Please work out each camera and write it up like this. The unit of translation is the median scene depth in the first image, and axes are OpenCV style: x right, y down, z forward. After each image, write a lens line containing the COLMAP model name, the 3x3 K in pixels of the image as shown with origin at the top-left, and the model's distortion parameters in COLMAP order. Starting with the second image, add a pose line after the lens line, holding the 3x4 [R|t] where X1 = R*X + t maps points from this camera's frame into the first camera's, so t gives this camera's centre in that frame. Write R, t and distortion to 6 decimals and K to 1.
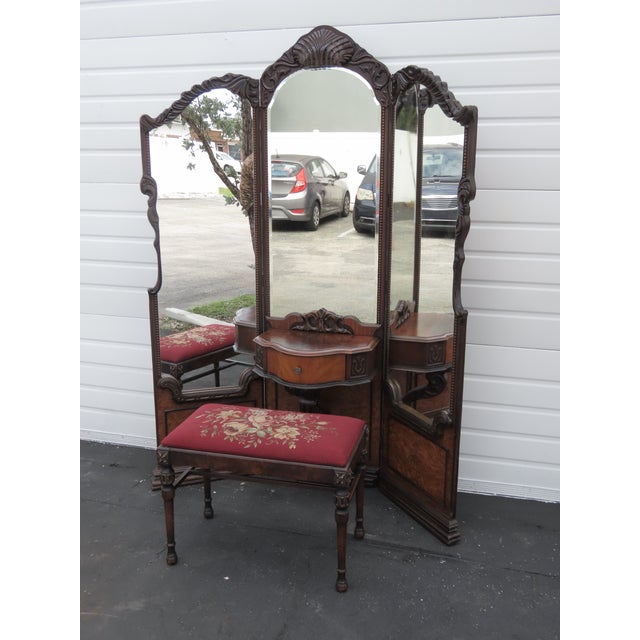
lens RADIAL K [[688.6, 0, 323.6], [0, 688.6, 296.0], [0, 0, 1]] dist [0.050310, -0.014155]
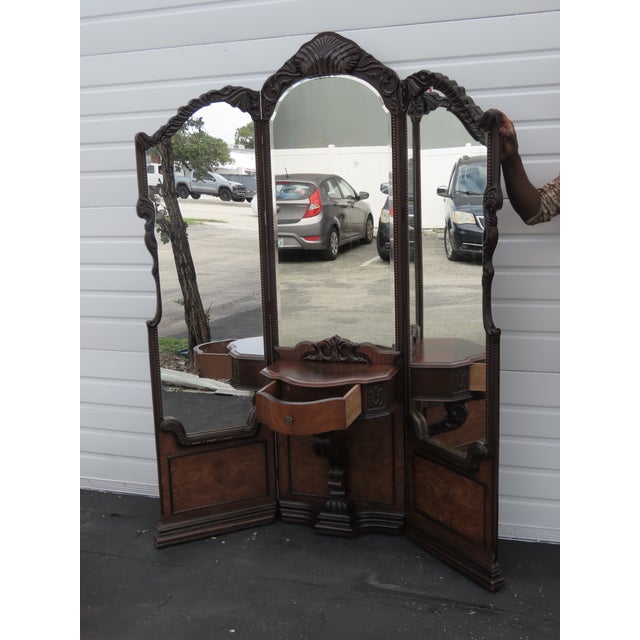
lens RADIAL K [[813.7, 0, 320.0], [0, 813.7, 320.0], [0, 0, 1]] dist [-0.032179, -0.039814]
pose [[0.998950, -0.031294, -0.033473, 0.014419], [0.030474, 0.999230, -0.024726, 0.023273], [0.034221, 0.023680, 0.999134, -0.077368]]
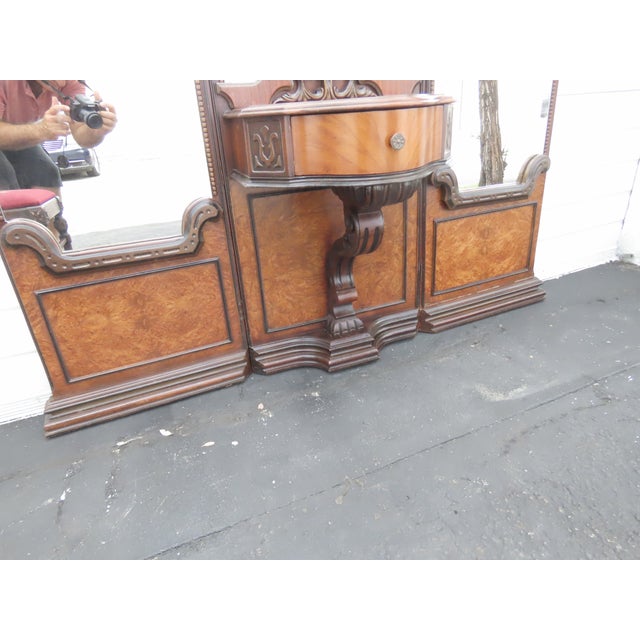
lens RADIAL K [[446.3, 0, 328.0], [0, 446.3, 307.9], [0, 0, 1]] dist [0.061930, -0.001401]
pose [[0.772571, -0.295394, 0.562028, -0.260623], [0.185369, 0.951556, 0.245314, 0.122000], [-0.607266, -0.085340, 0.789902, 0.703439]]
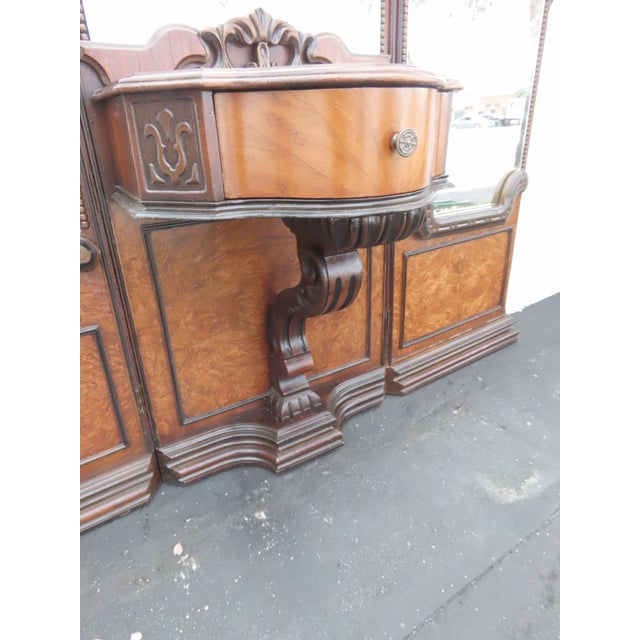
lens RADIAL K [[447.9, 0, 320.0], [0, 447.9, 320.0], [0, 0, 1]] dist [0.025285, -0.001335]
pose [[0.652015, -0.325259, 0.684896, -0.192002], [0.182484, 0.944078, 0.274622, 0.110677], [-0.735919, -0.054075, 0.674907, 0.815805]]
